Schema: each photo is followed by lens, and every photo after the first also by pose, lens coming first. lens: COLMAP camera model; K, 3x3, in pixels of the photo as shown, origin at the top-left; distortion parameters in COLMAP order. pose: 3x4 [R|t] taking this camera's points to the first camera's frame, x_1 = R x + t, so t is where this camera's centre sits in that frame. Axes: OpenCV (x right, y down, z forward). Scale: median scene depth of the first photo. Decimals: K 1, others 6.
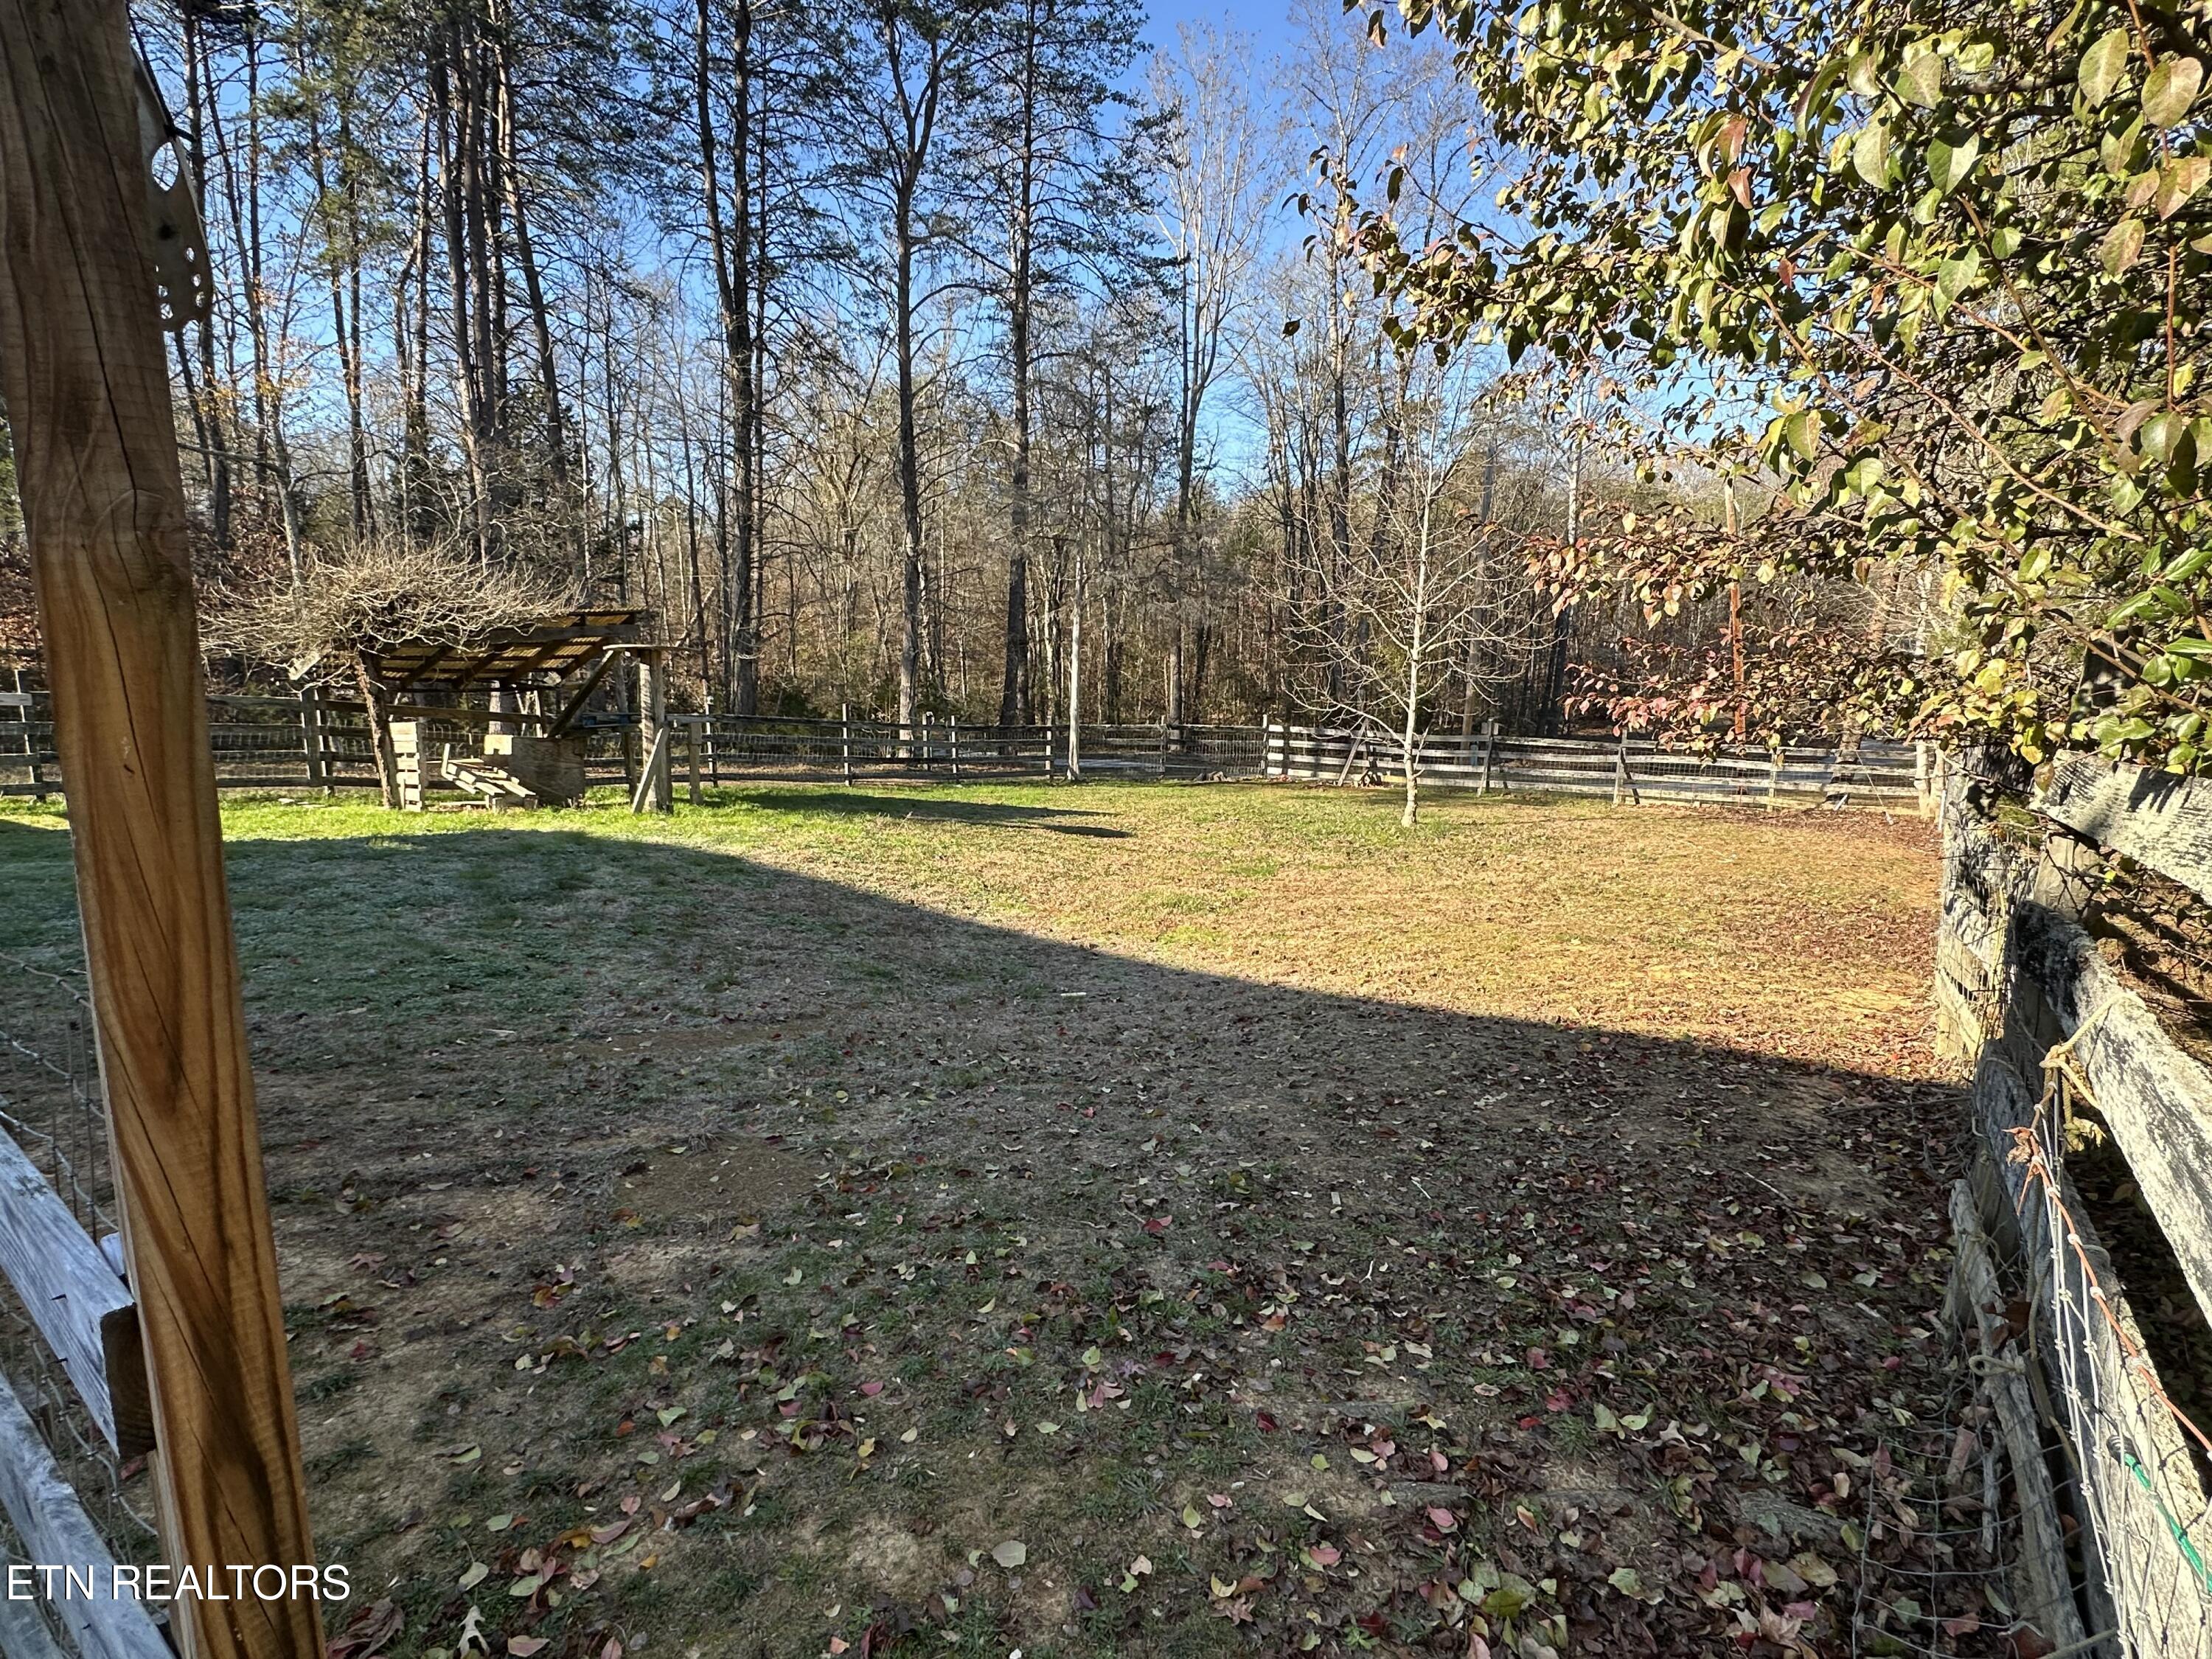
lens RADIAL K [[1108.5, 0, 1106.0], [0, 1108.5, 829.5], [0, 0, 1]] dist [-0.000800, 0.000260]
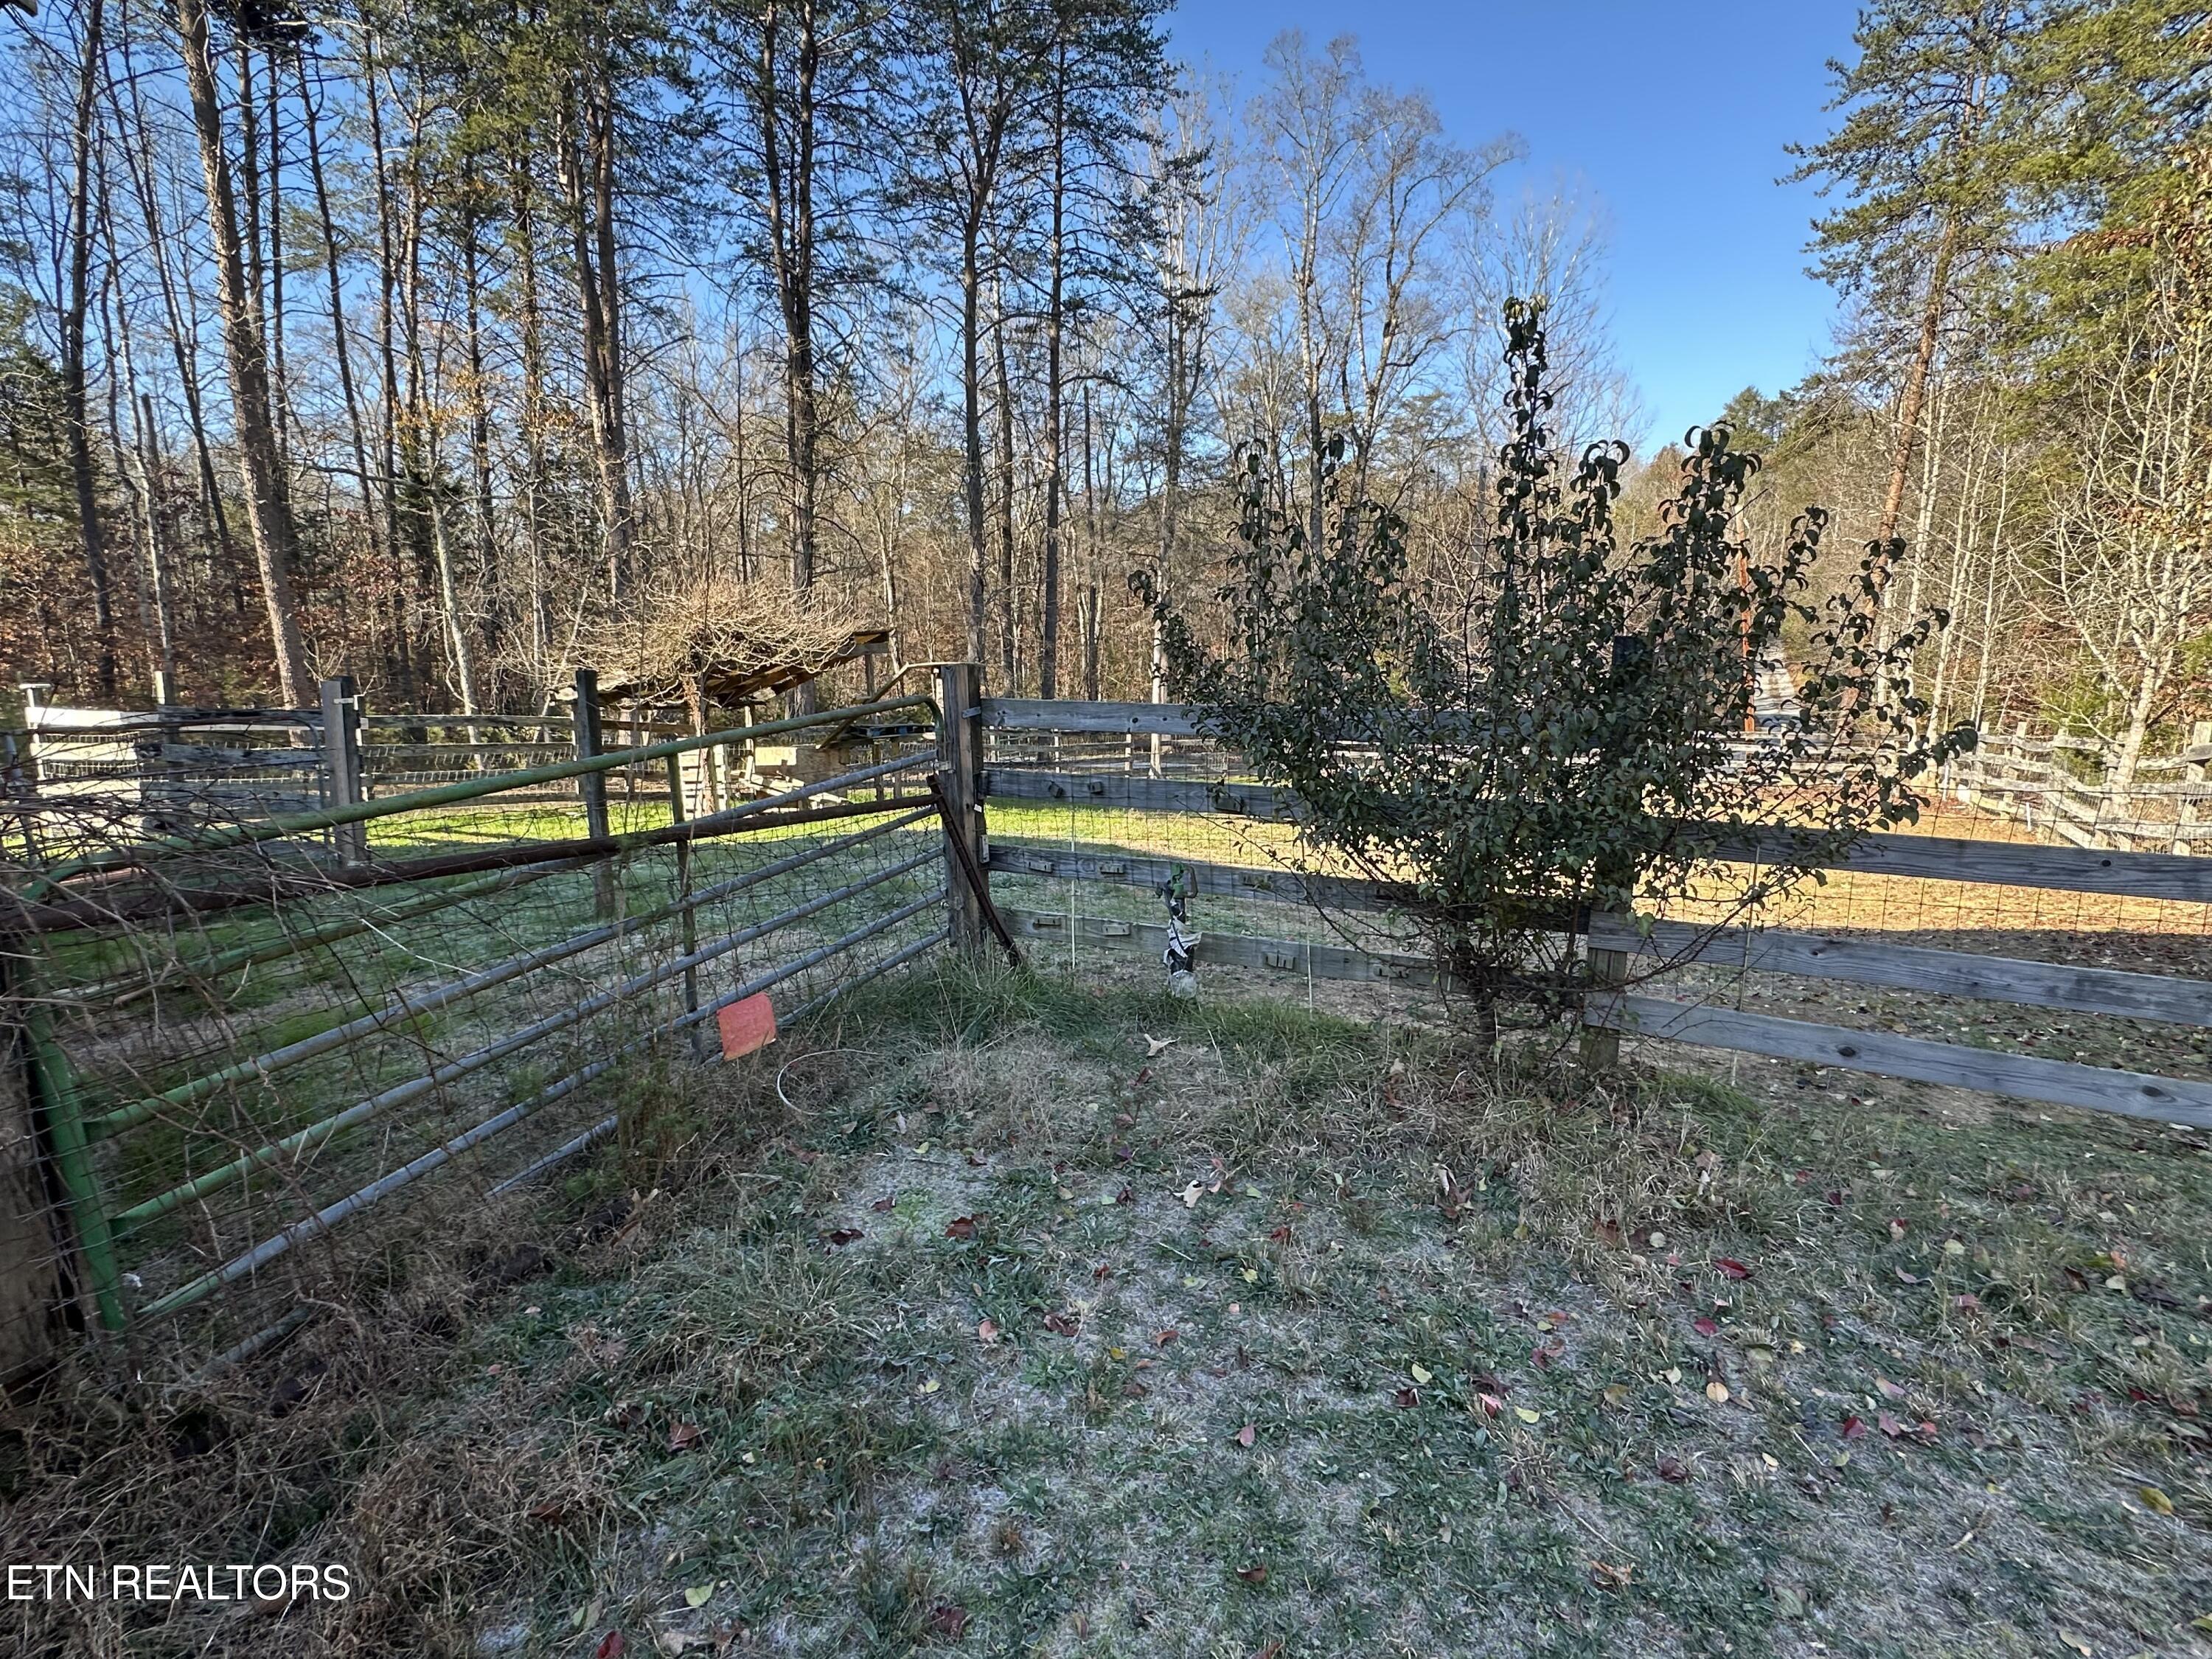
lens RADIAL K [[1108.5, 0, 1106.0], [0, 1108.5, 829.5], [0, 0, 1]] dist [-0.000800, 0.000260]
pose [[0.993889, -0.032576, 0.105469, -0.156168], [0.032882, 0.999459, -0.001164, 0.003226], [-0.105374, 0.004625, 0.994422, -0.049301]]
